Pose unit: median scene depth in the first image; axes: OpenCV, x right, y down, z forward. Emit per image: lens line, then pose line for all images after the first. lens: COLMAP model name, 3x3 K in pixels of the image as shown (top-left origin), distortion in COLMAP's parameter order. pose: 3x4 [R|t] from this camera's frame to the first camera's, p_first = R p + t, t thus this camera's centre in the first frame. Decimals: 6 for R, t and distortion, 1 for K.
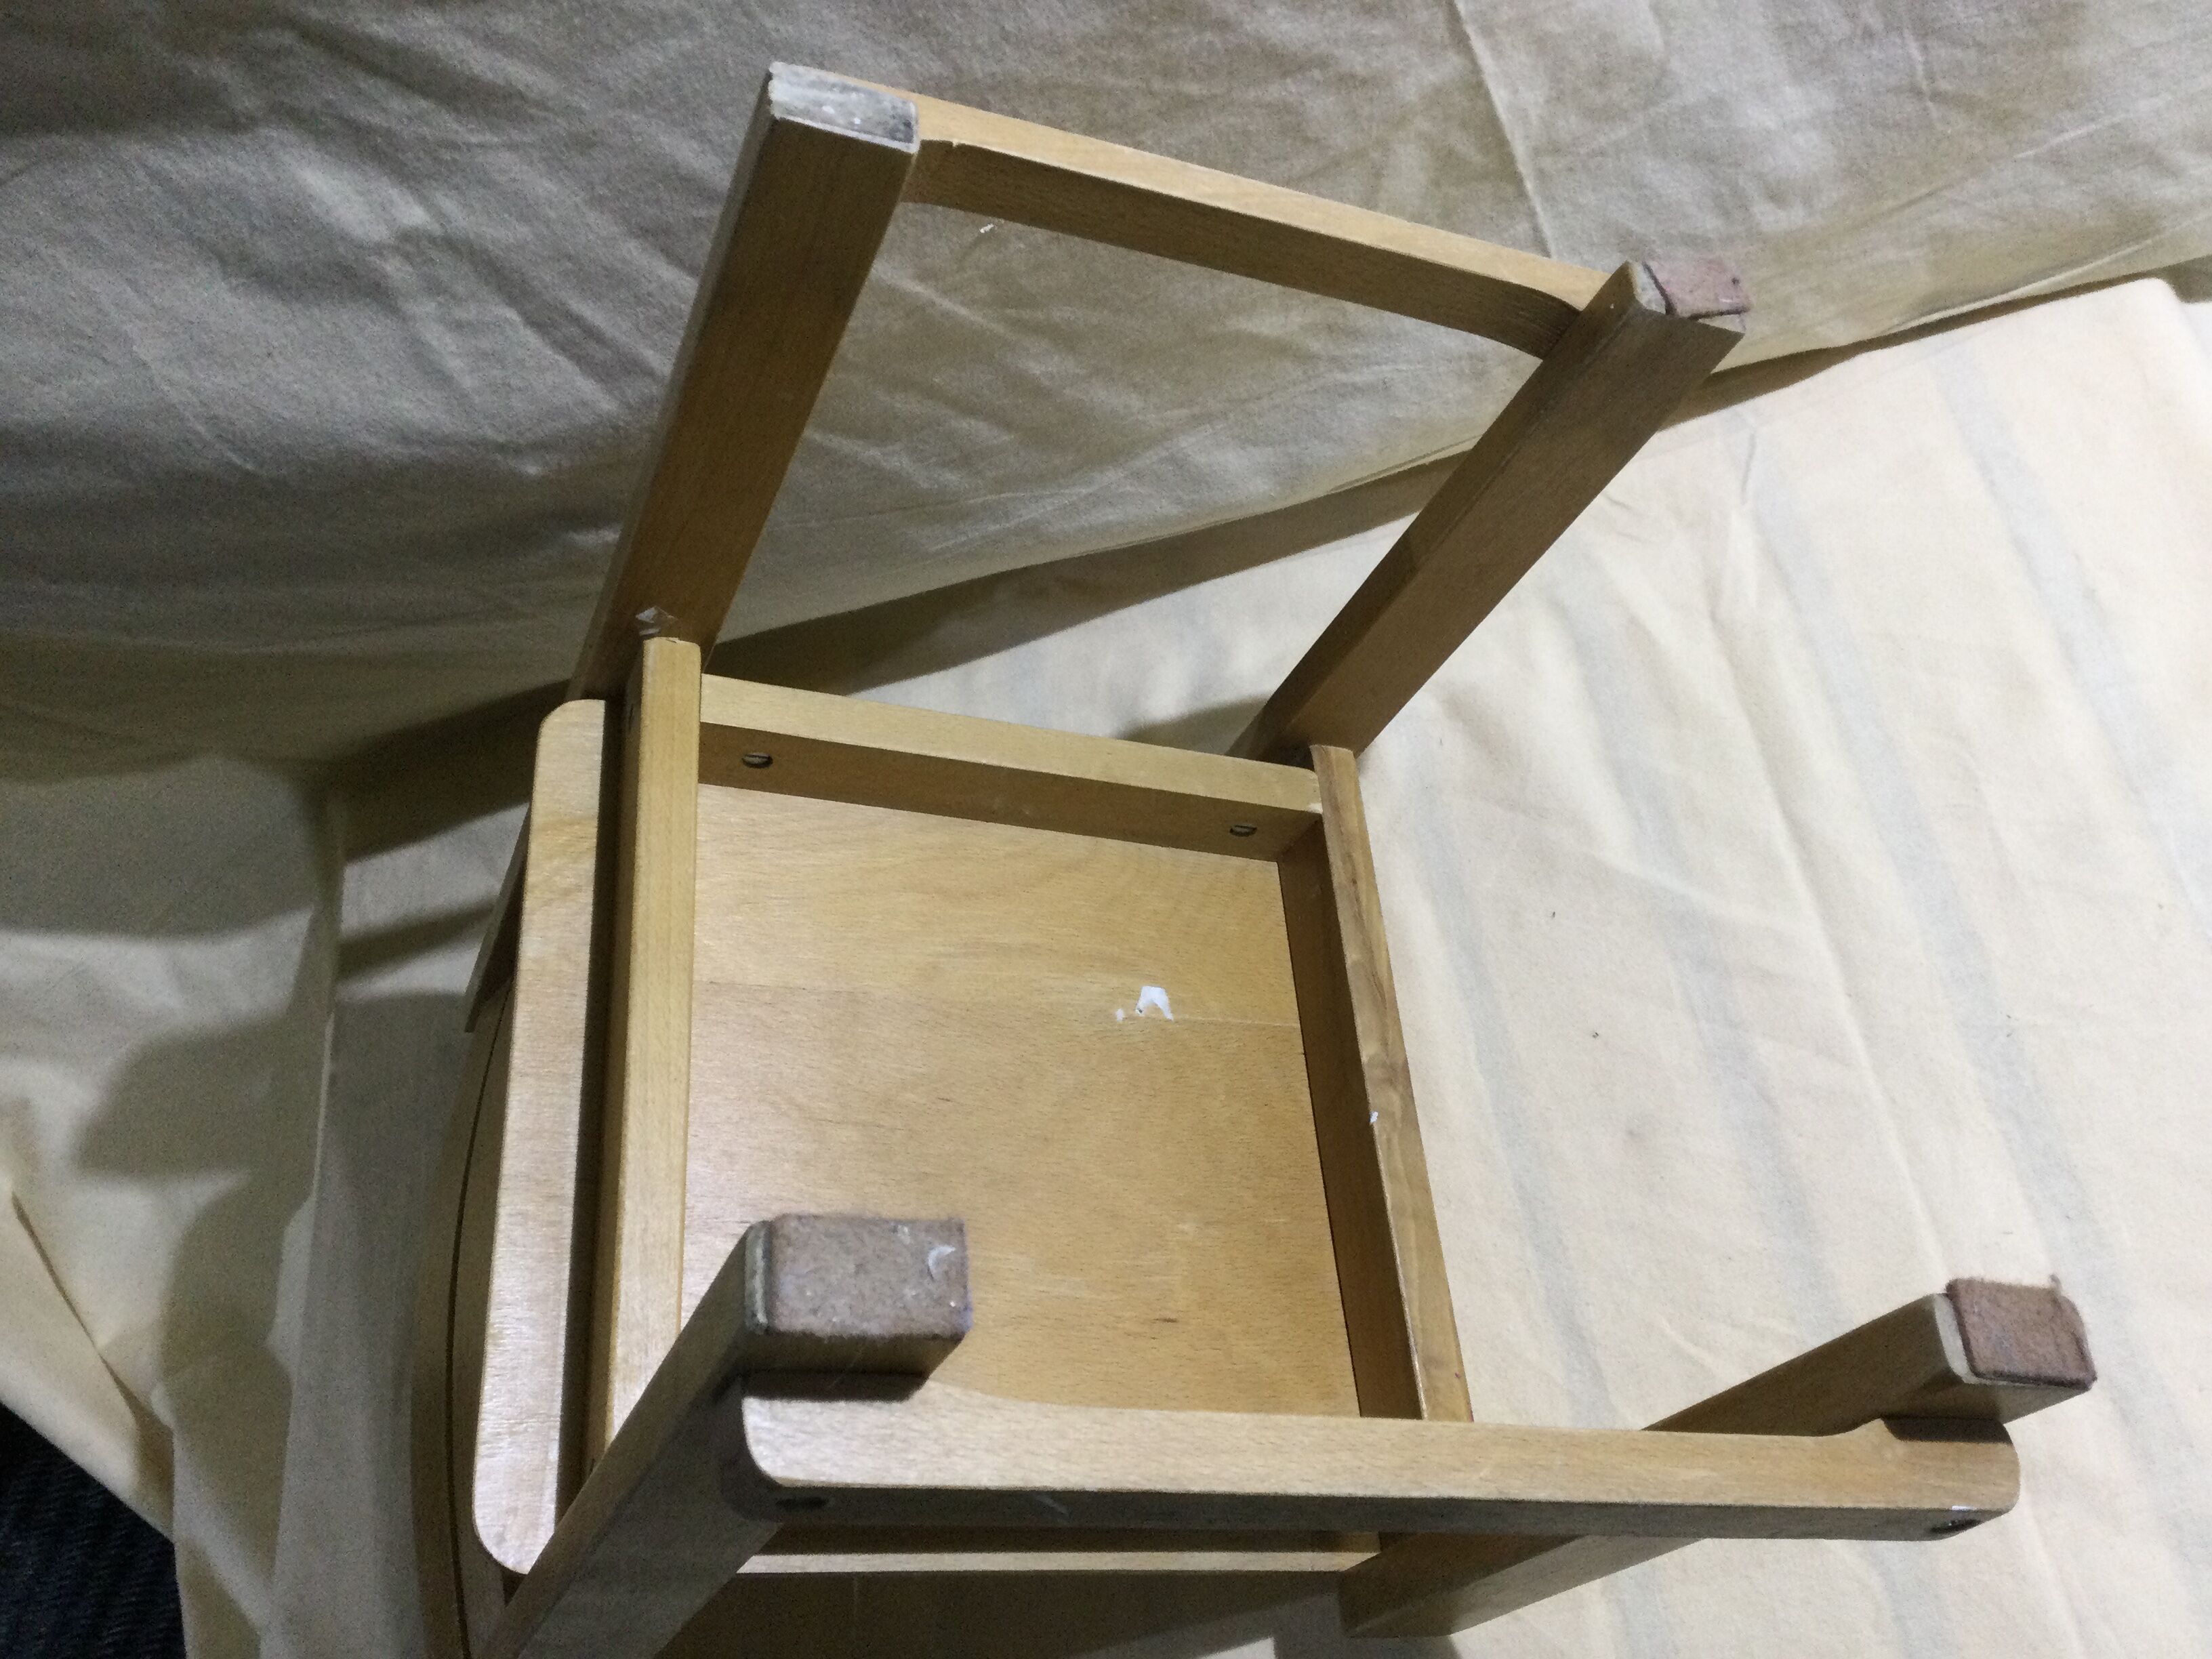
lens RADIAL K [[2057.1, 0, 1103.9], [0, 2057.1, 828.4], [0, 0, 1]] dist [0.023299, 0.000000]
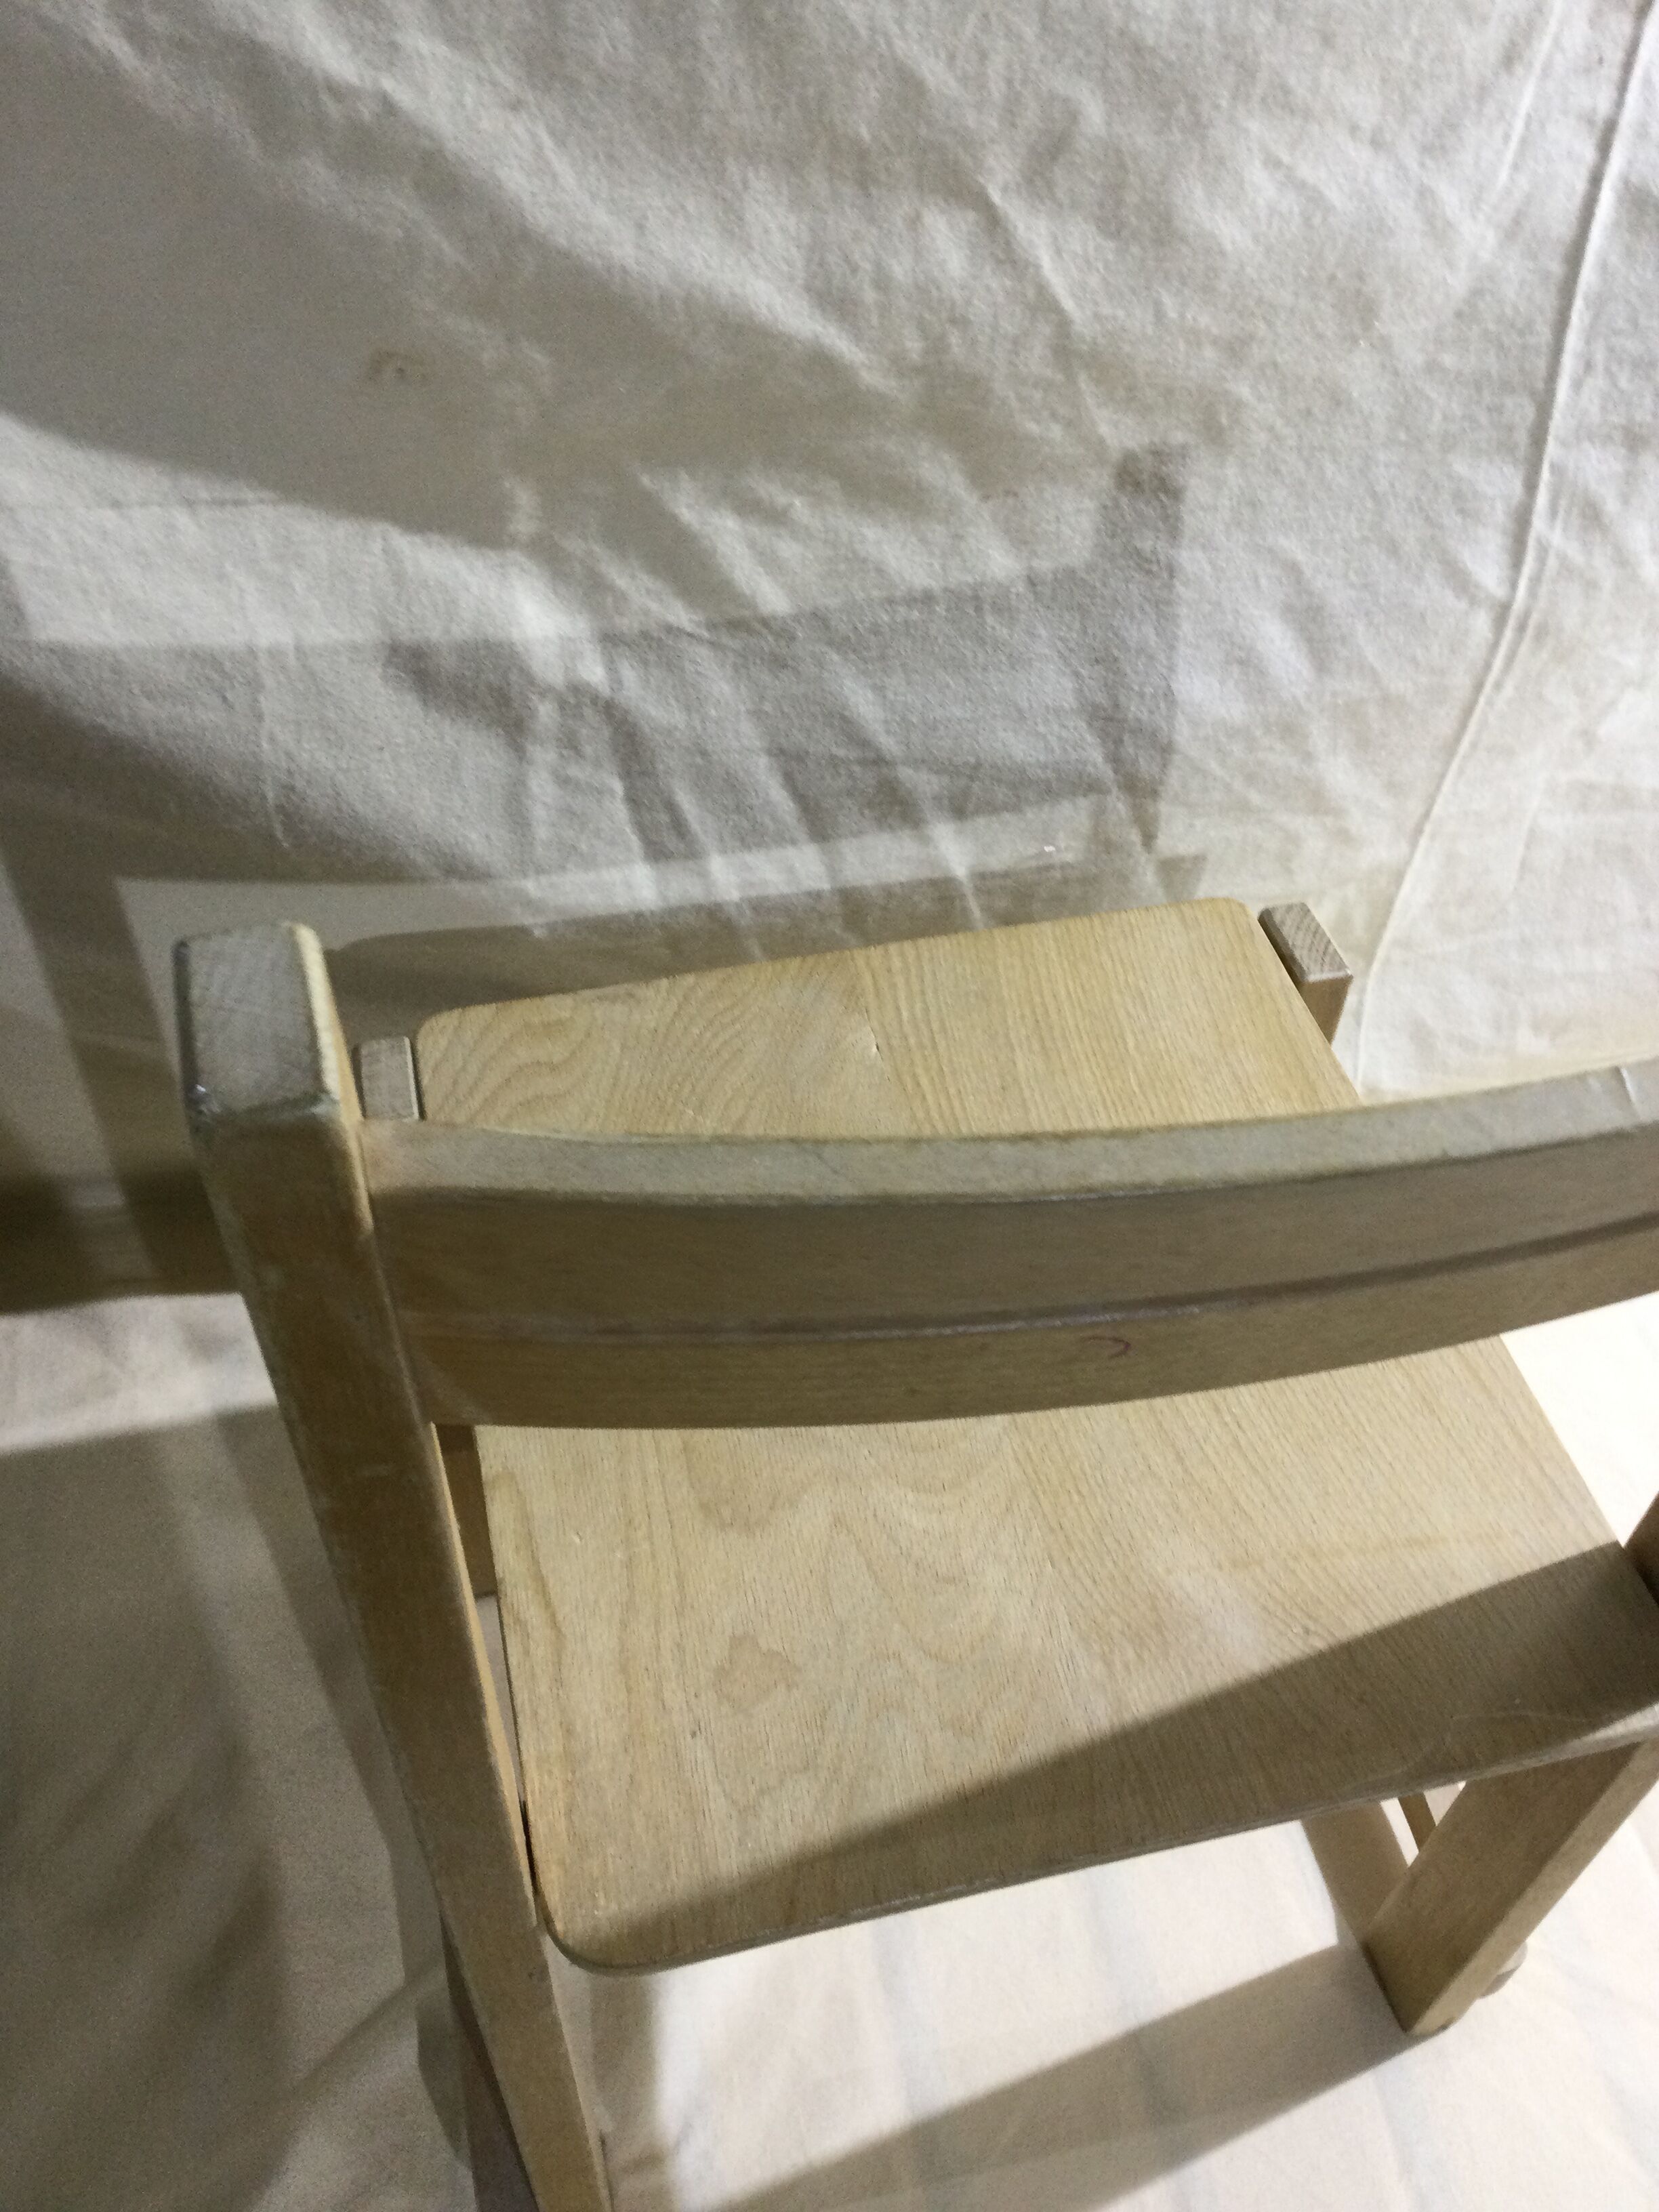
lens RADIAL K [[2057.1, 0, 814.7], [0, 2057.1, 1085.8], [0, 0, 1]] dist [0.023299, 0.000000]
pose [[0.908161, 0.277759, 0.313198, -0.492928], [-0.158600, 0.920687, -0.356626, 0.263208], [-0.387413, 0.274201, 0.880185, 0.060666]]
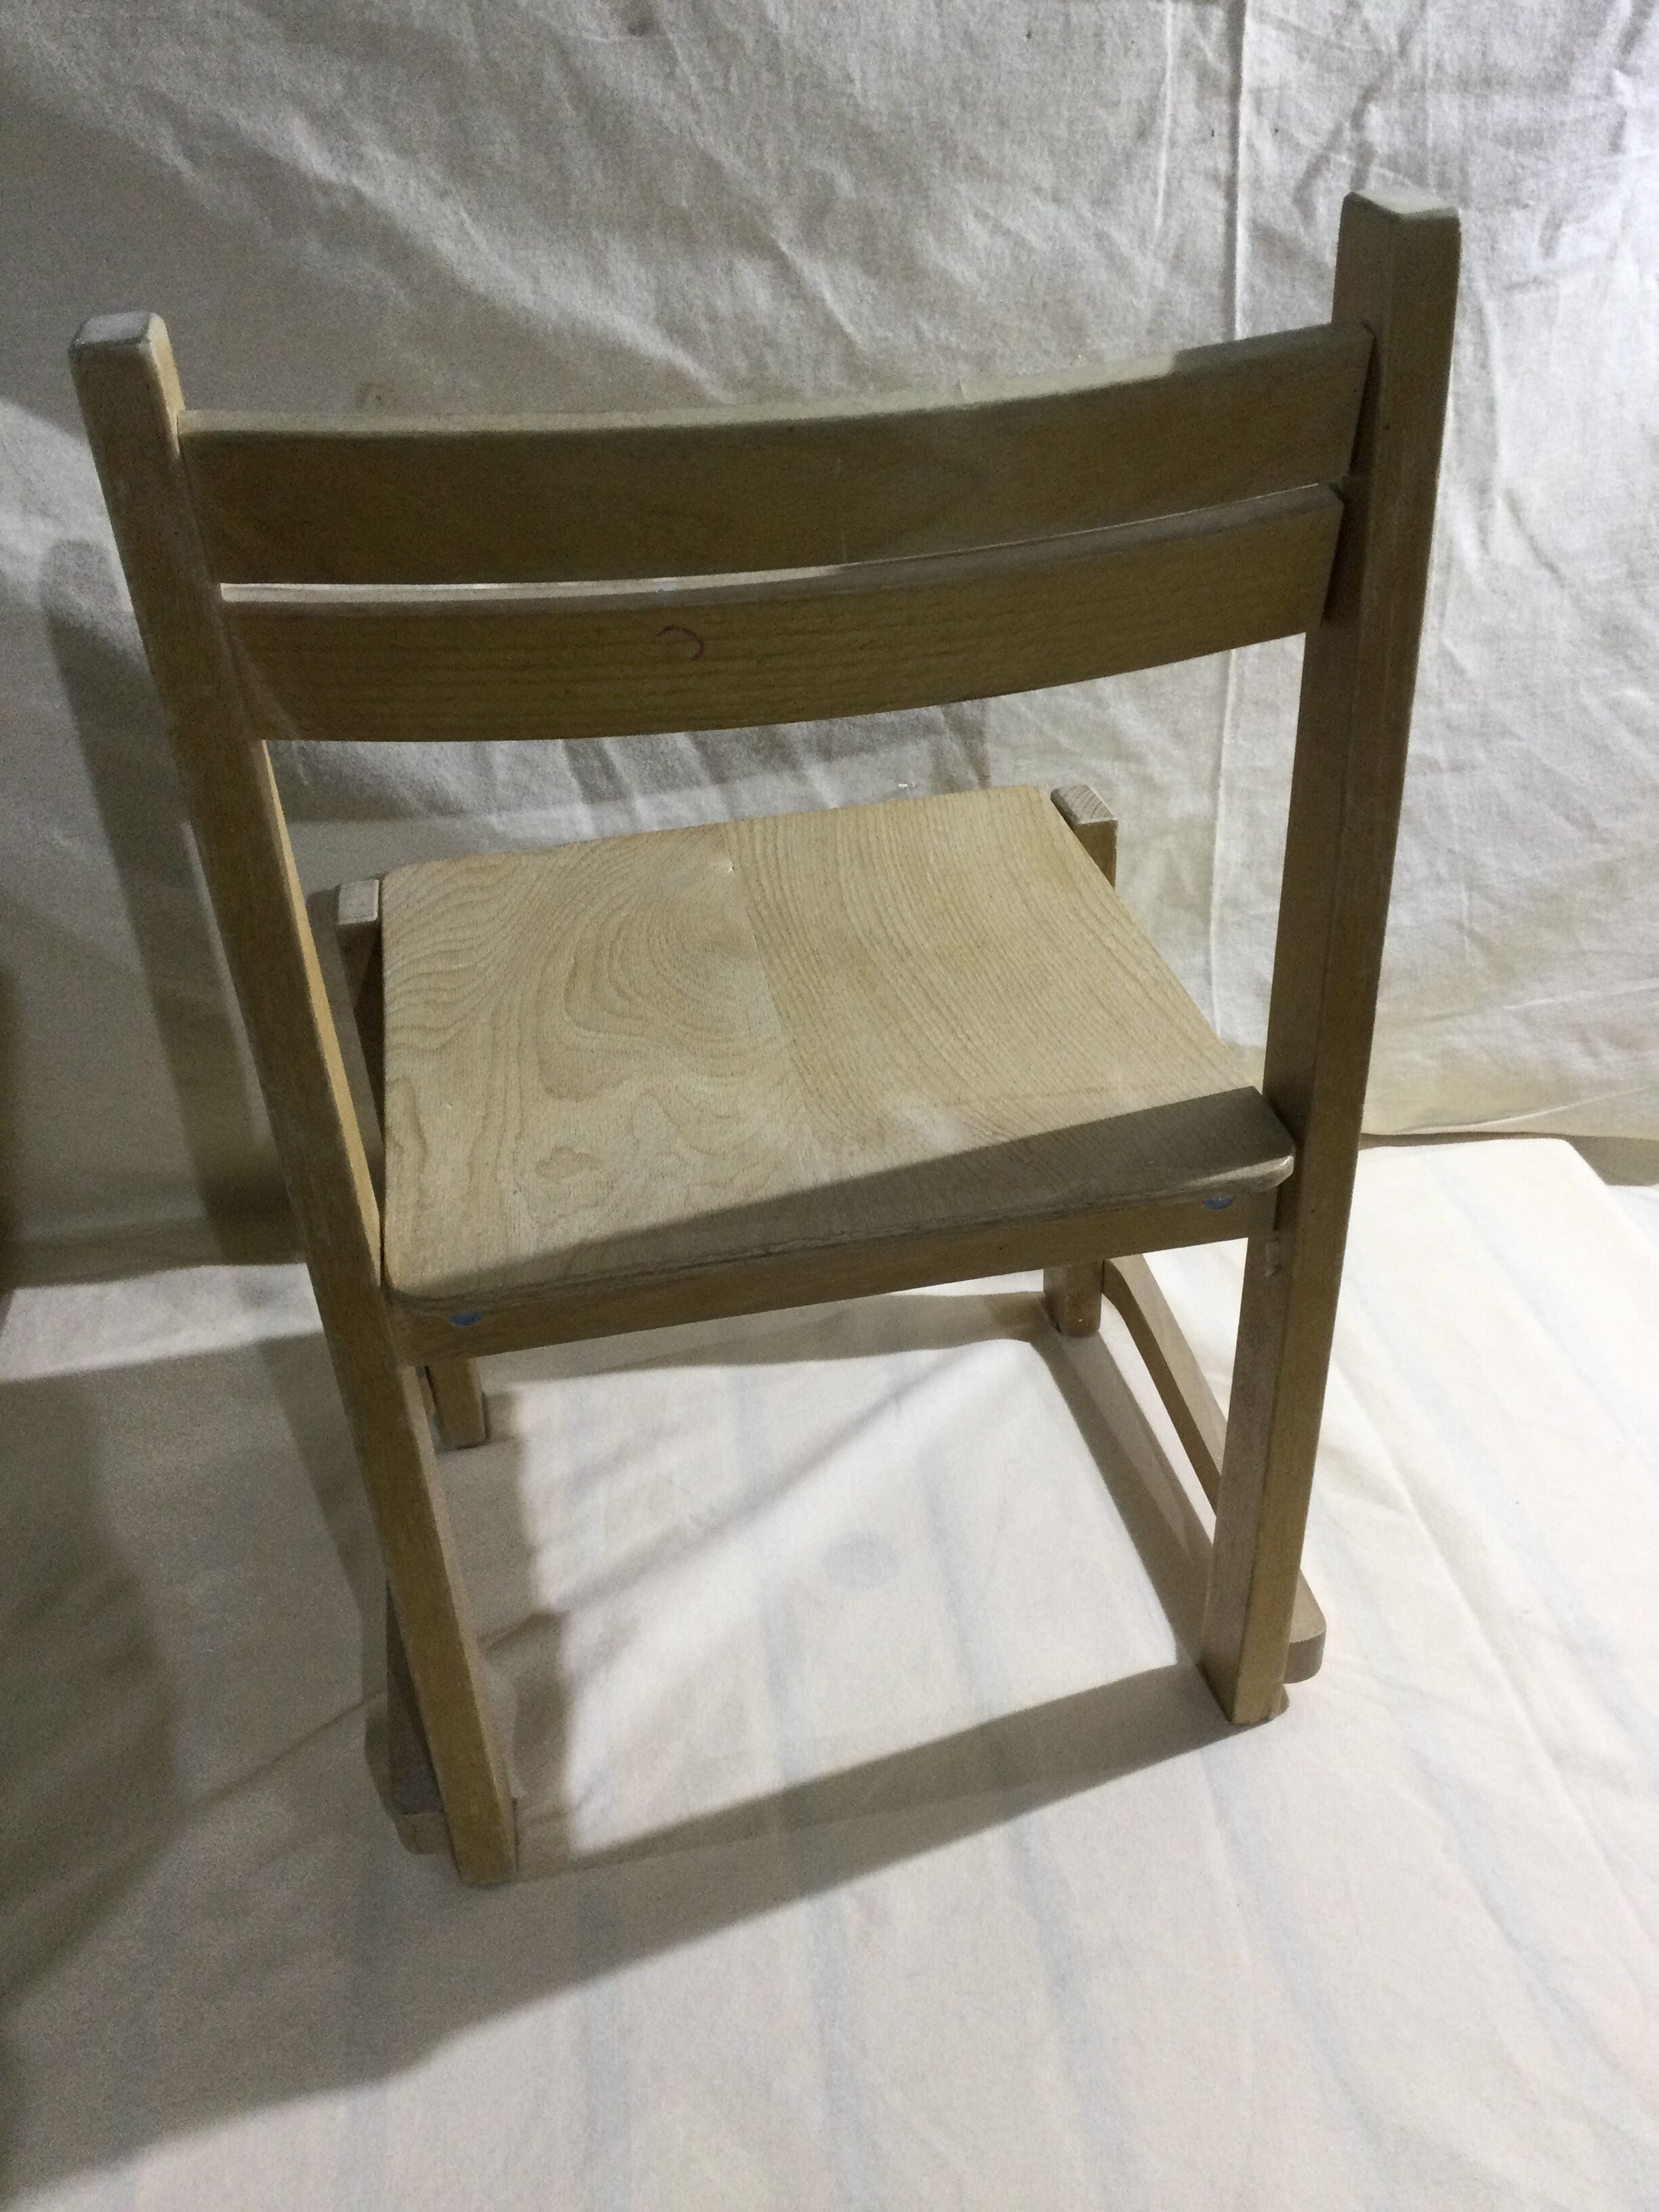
lens RADIAL K [[2057.1, 0, 812.7], [0, 2057.1, 1123.4], [0, 0, 1]] dist [0.023299, 0.000000]
pose [[0.939340, 0.309548, 0.147720, -0.253925], [-0.179984, 0.811484, -0.555967, 0.719079], [-0.291971, 0.495654, 0.817973, -0.066580]]
